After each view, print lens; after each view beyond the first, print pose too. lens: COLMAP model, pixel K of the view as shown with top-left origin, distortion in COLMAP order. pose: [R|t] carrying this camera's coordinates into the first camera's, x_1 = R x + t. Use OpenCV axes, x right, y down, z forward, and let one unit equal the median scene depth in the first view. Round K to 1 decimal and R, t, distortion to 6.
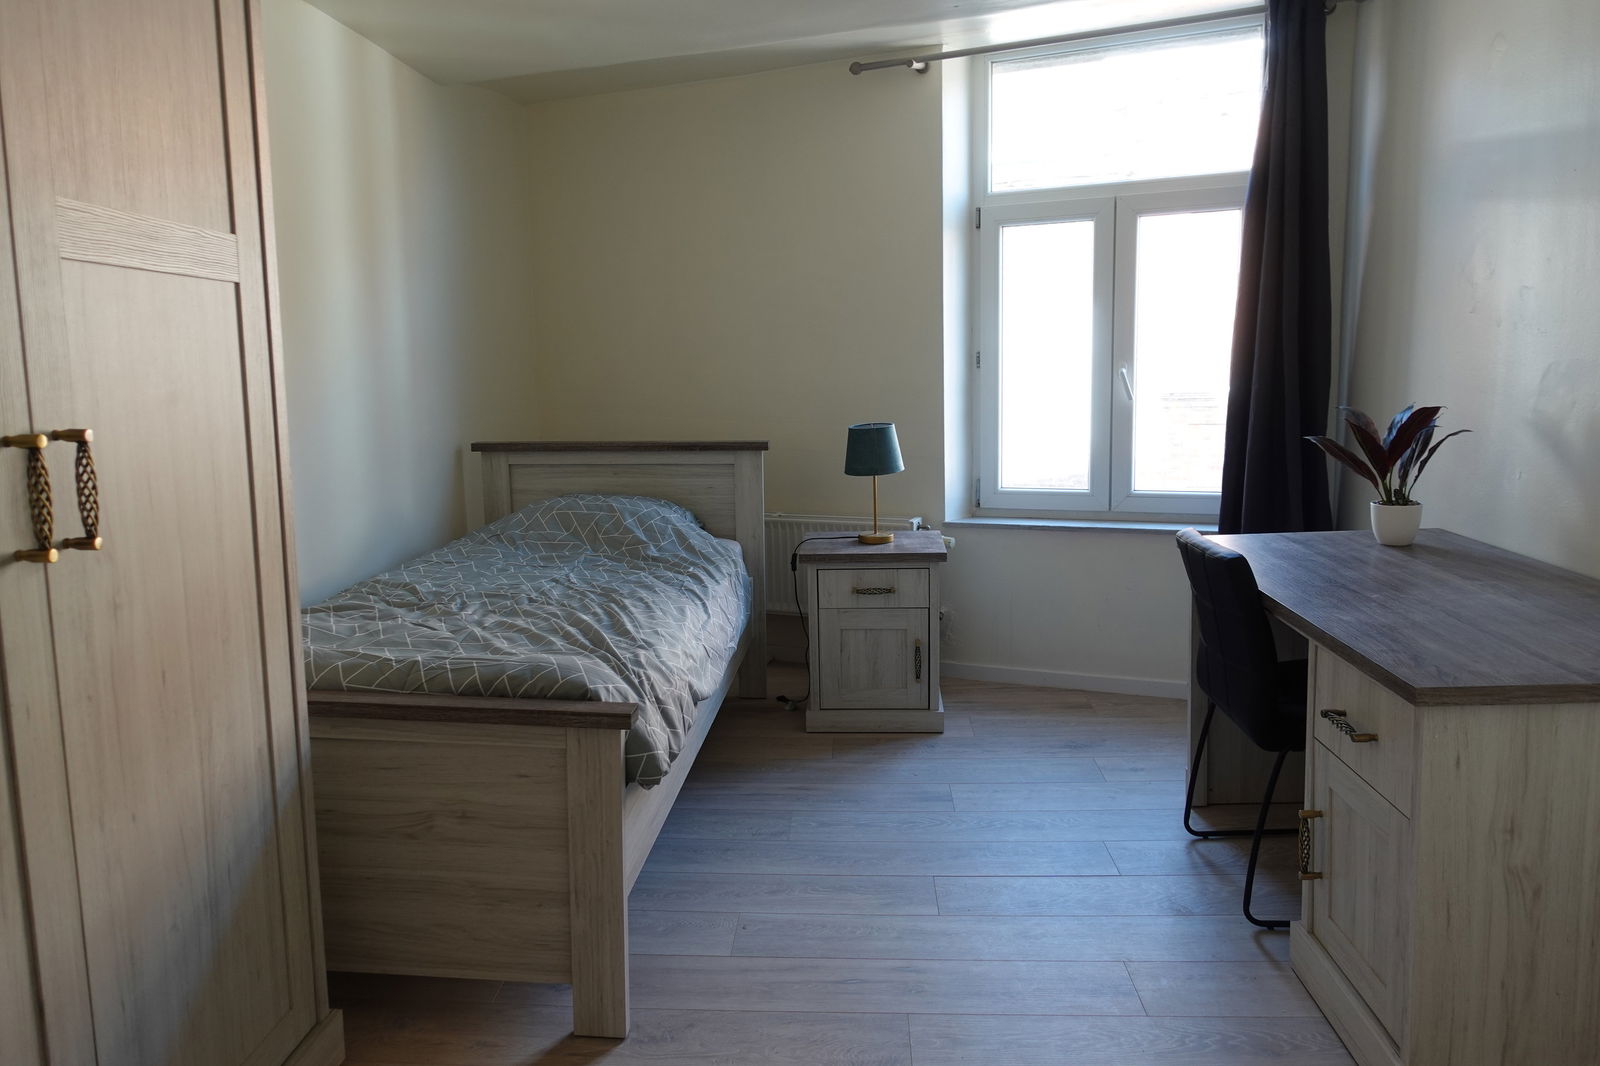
lens RADIAL K [[1083.7, 0, 800.0], [0, 1083.7, 533.0], [0, 0, 1]] dist [-0.000299, -0.000067]
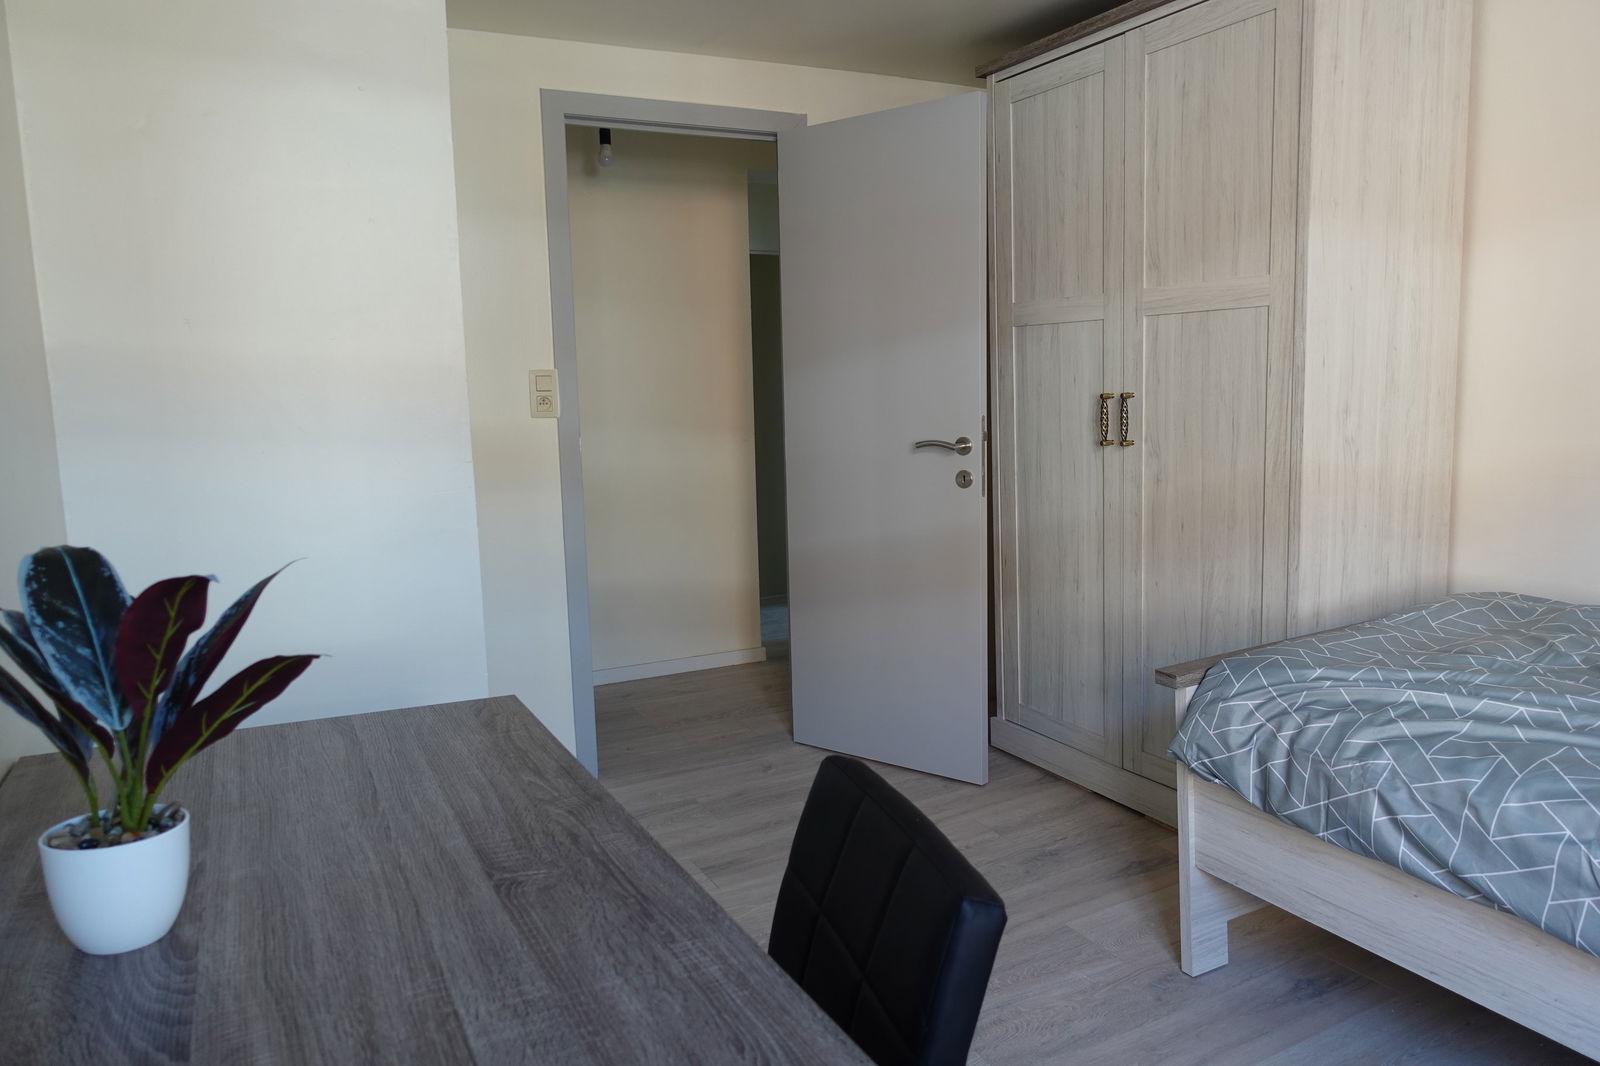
lens RADIAL K [[1159.5, 0, 800.0], [0, 1159.5, 533.0], [0, 0, 1]] dist [0.000335, 0.000016]
pose [[-0.861523, 0.092845, -0.499158, 0.958126], [-0.050000, 0.962844, 0.265389, -0.344104], [0.505251, 0.253597, -0.824870, 2.202032]]
